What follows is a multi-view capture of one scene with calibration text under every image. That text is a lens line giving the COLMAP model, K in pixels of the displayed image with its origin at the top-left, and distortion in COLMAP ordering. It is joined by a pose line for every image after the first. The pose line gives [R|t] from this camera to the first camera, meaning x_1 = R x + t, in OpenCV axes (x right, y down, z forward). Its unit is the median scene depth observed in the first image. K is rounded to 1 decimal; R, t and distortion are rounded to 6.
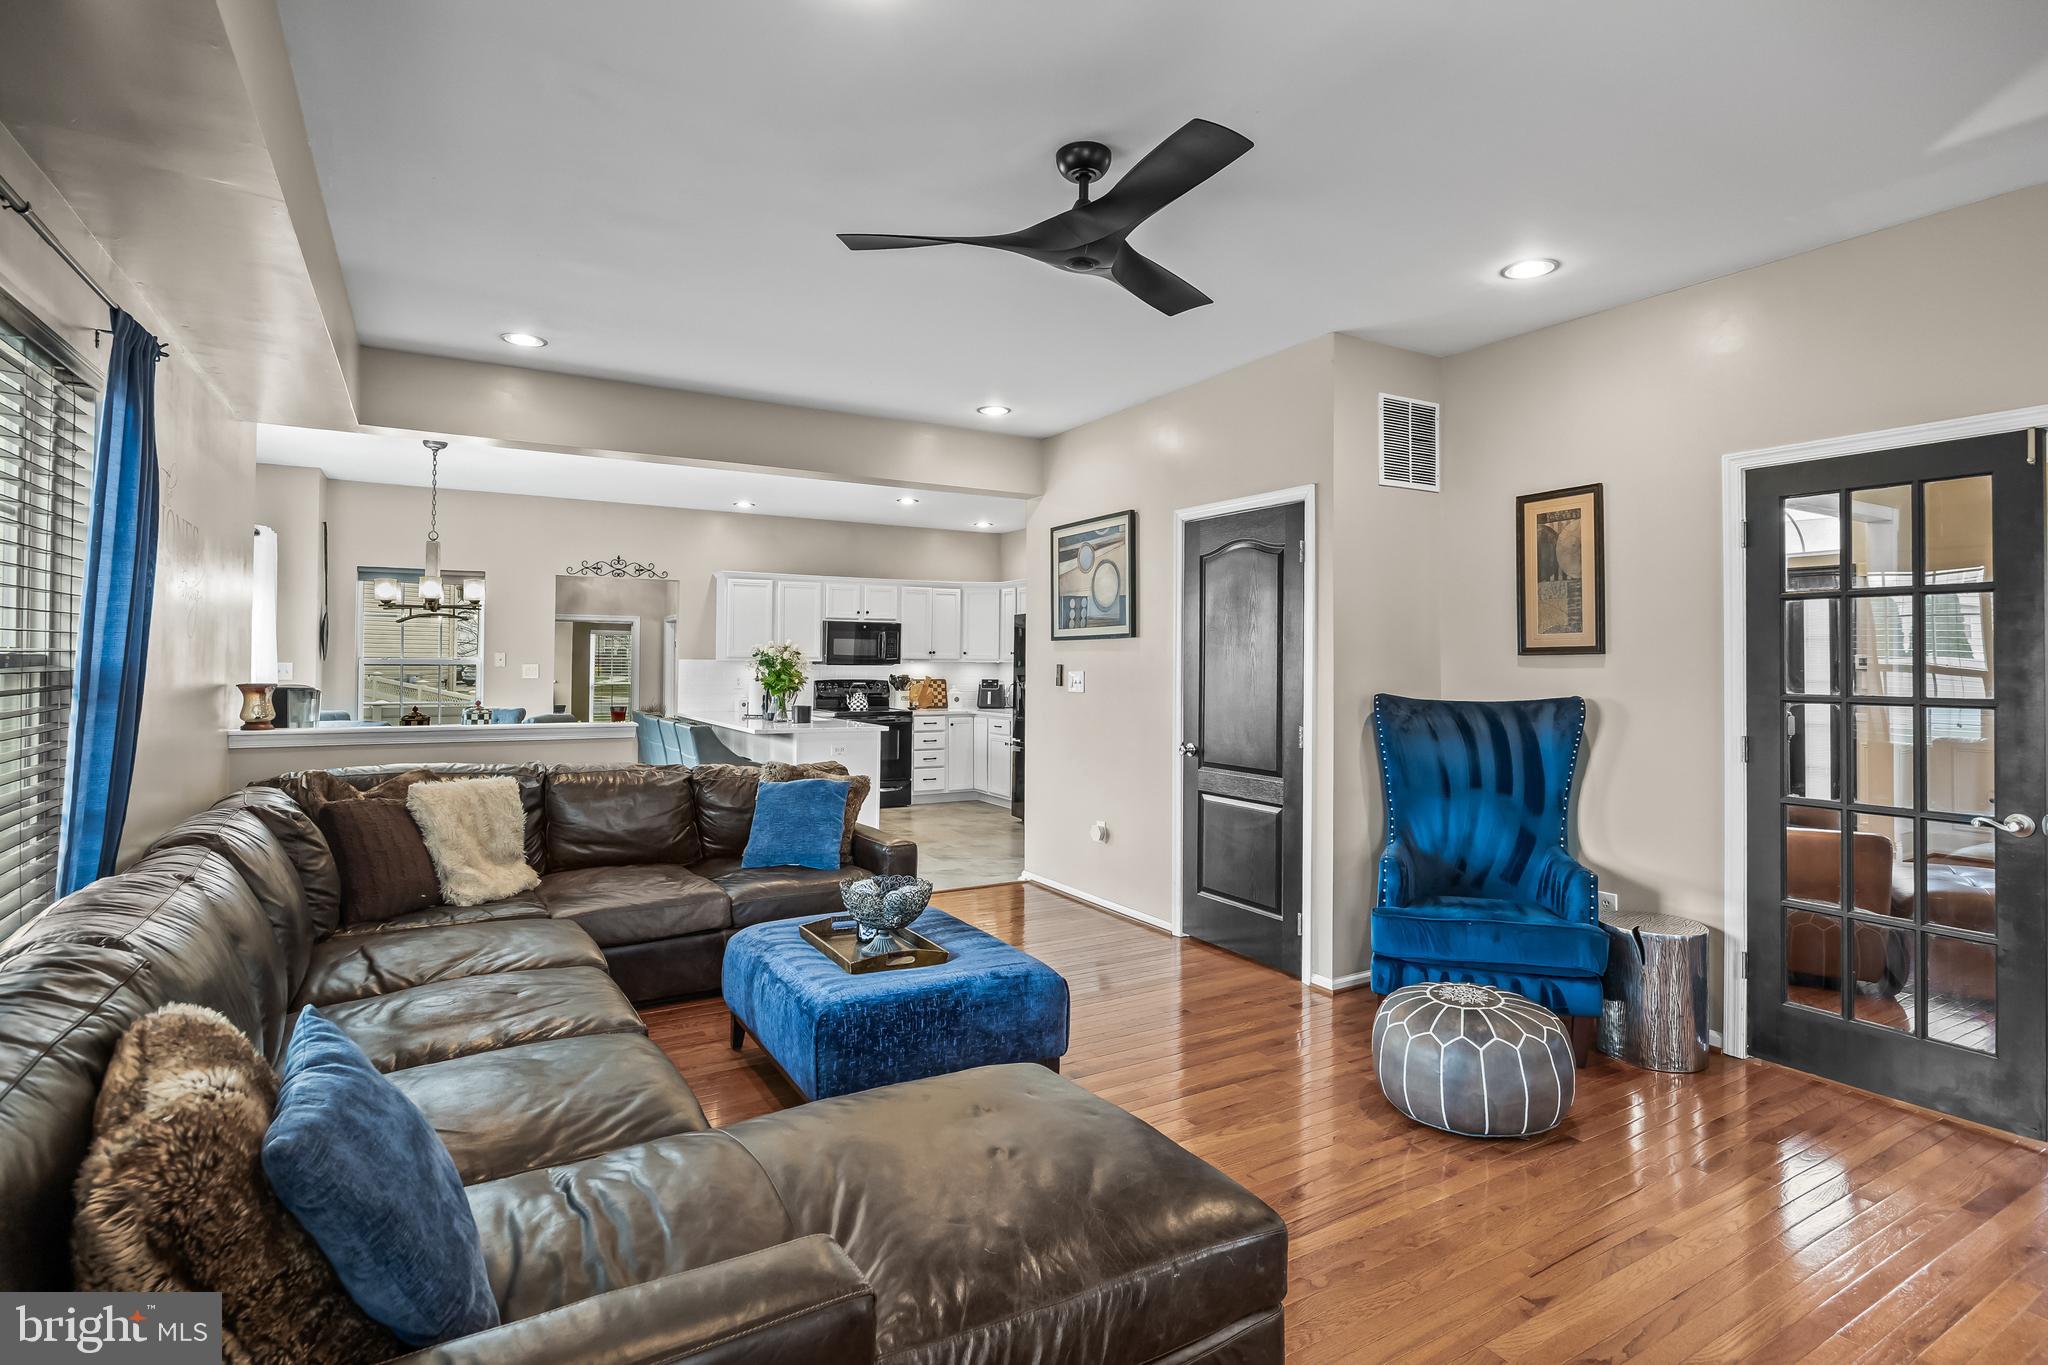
lens RADIAL K [[1002.0, 0, 1027.3], [0, 1002.0, 666.1], [0, 0, 1]] dist [0.000192, 0.000214]
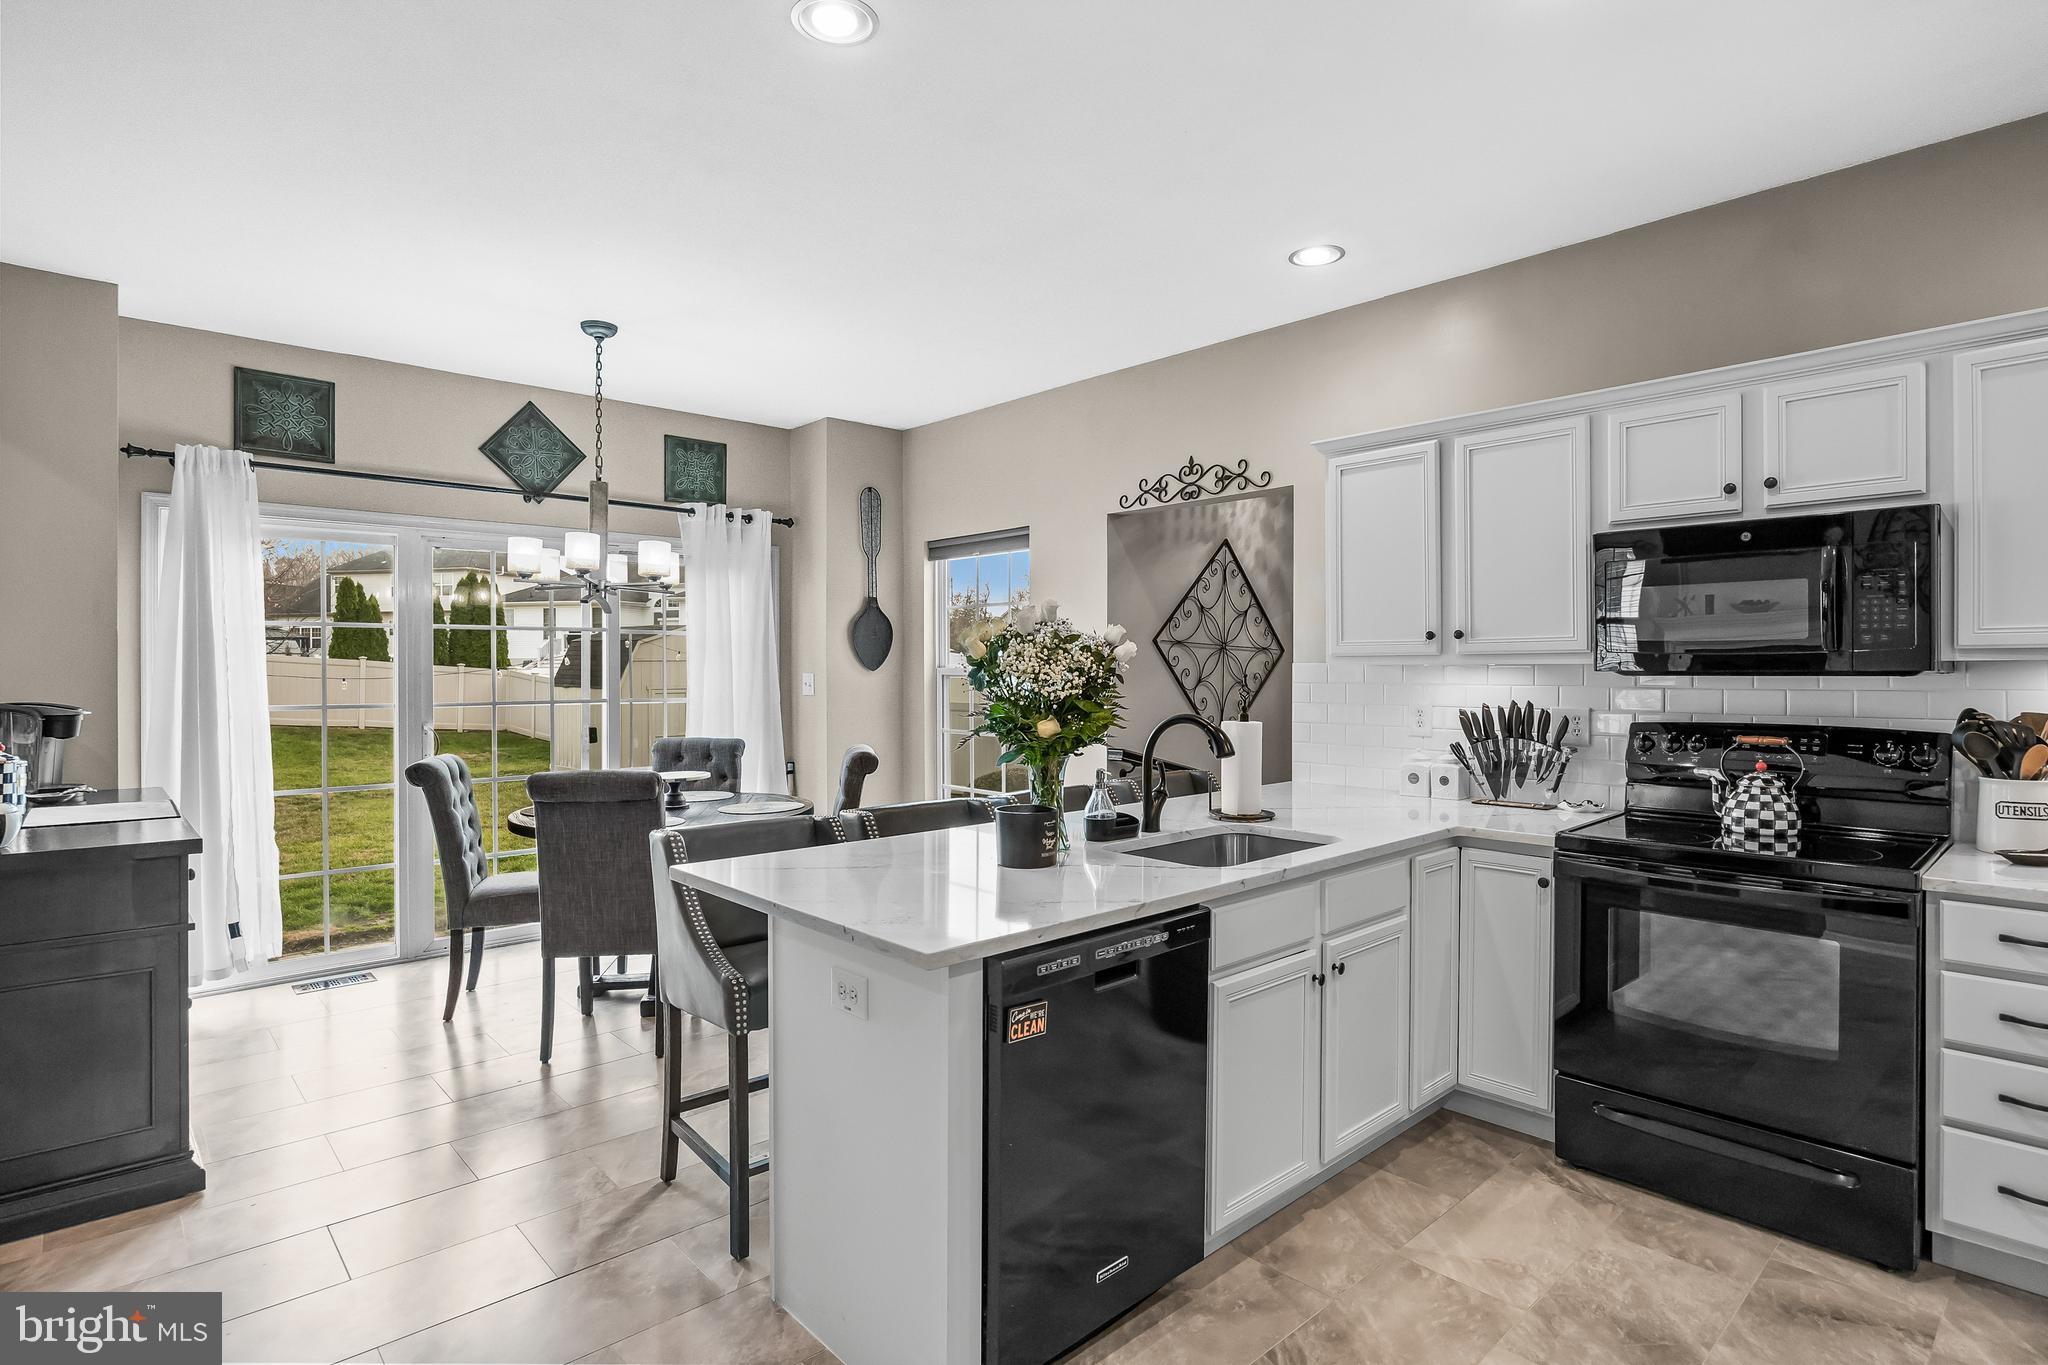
lens RADIAL K [[1051.7, 0, 1016.2], [0, 1051.7, 674.0], [0, 0, 1]] dist [-0.005204, -0.001813]
pose [[0.212515, -0.004858, -0.977146, 0.075053], [0.000237, 0.999988, -0.004920, 0.000213], [0.977158, 0.000814, 0.212513, 0.726397]]
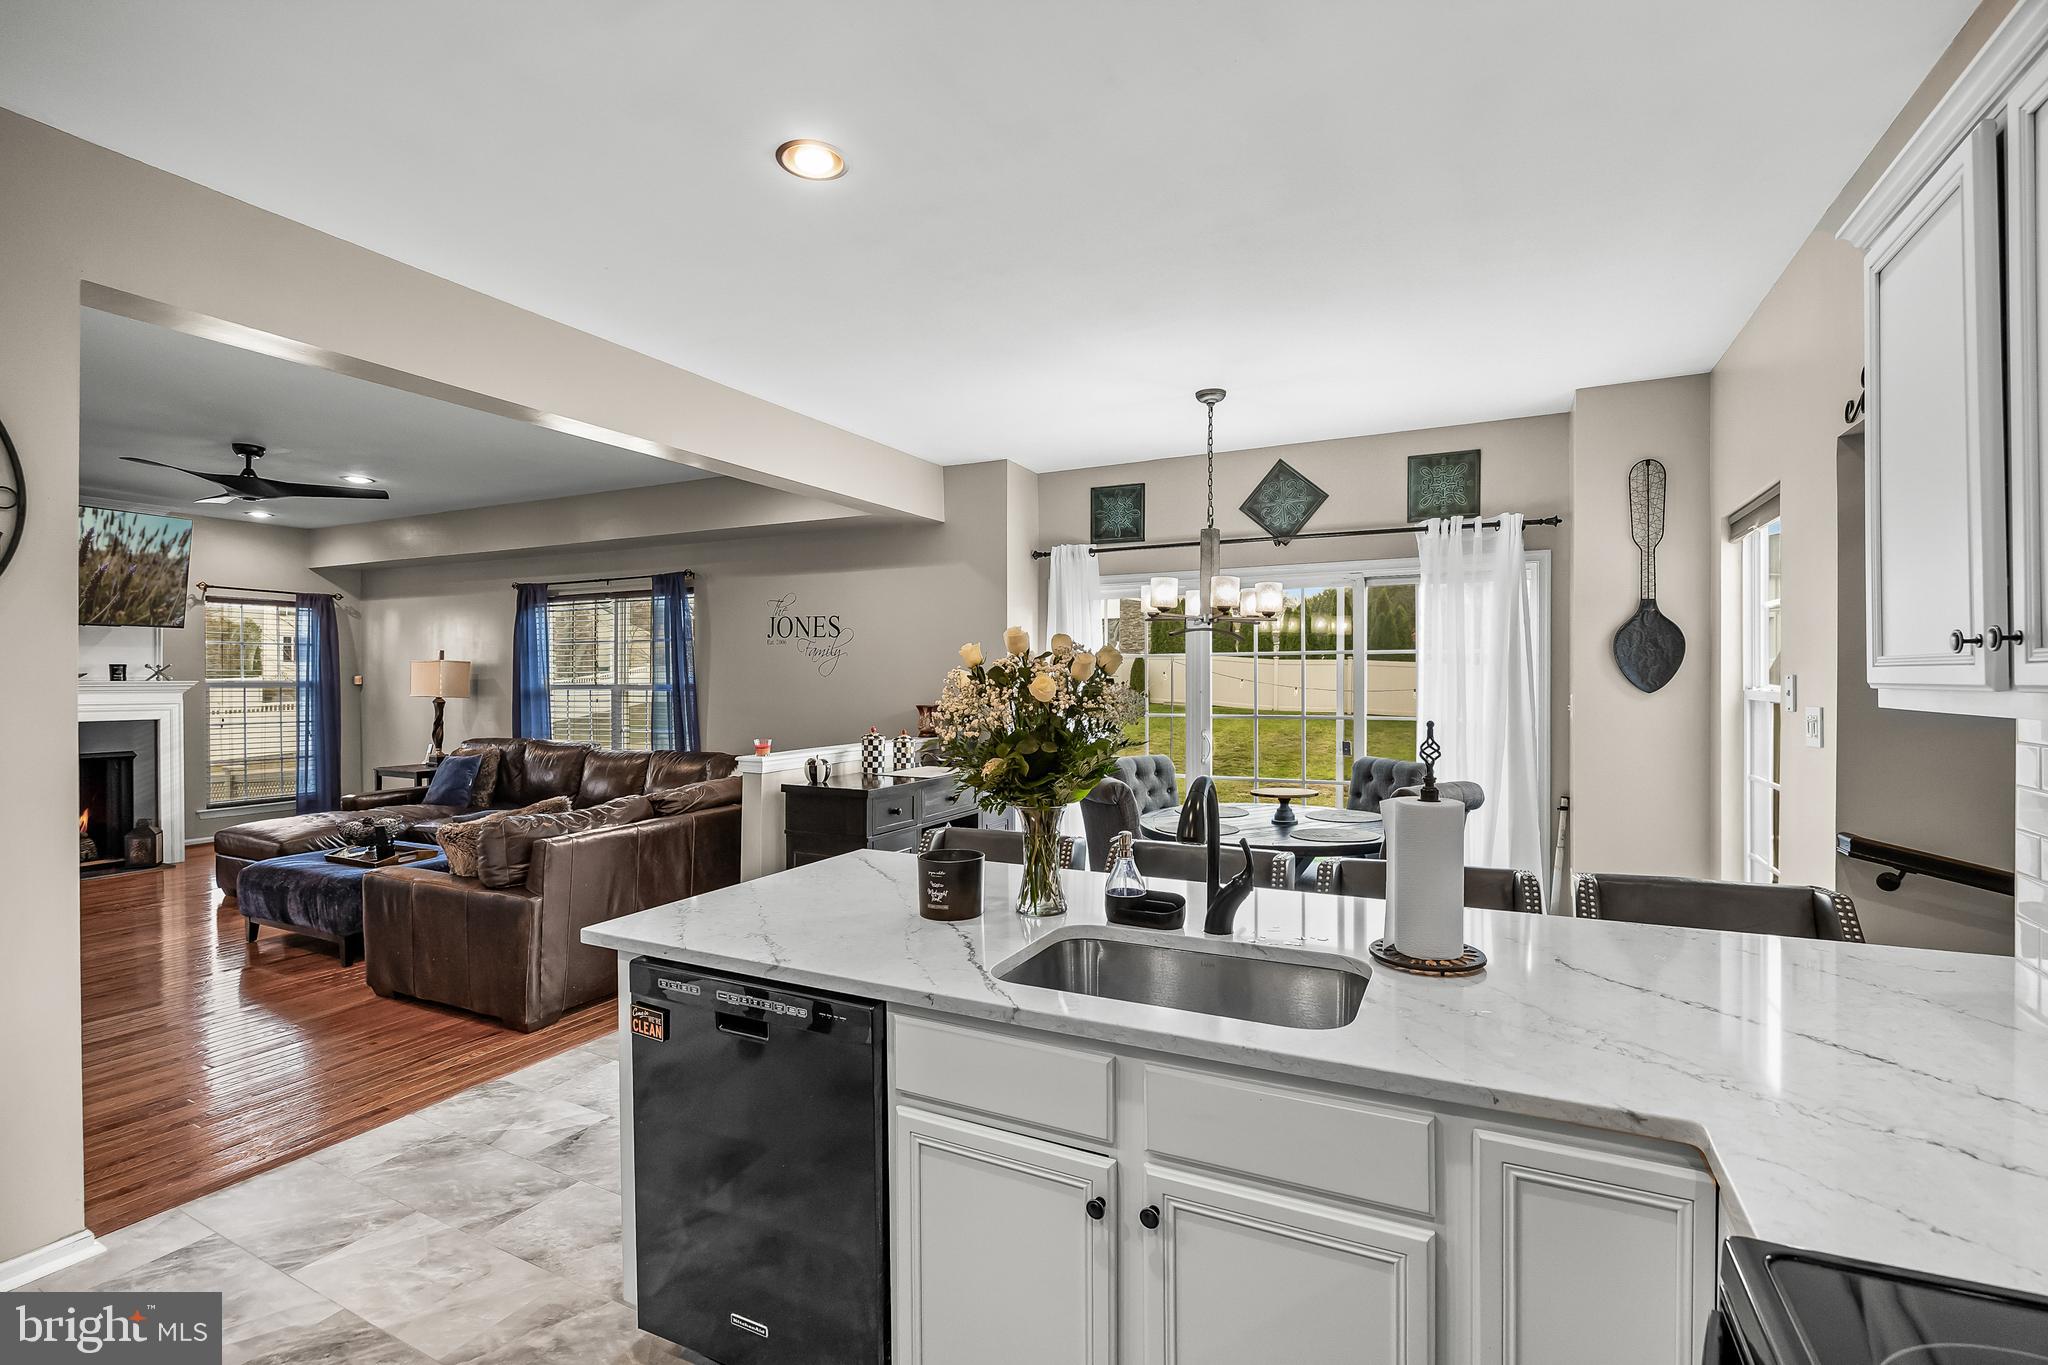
lens RADIAL K [[908.0, 0, 1018.2], [0, 908.0, 686.9], [0, 0, 1]] dist [-0.013558, 0.000341]
pose [[-0.840143, -0.002999, -0.542357, -0.075674], [-0.007538, 0.999953, 0.006147, -0.007932], [0.542313, 0.009252, -0.840125, 0.966293]]
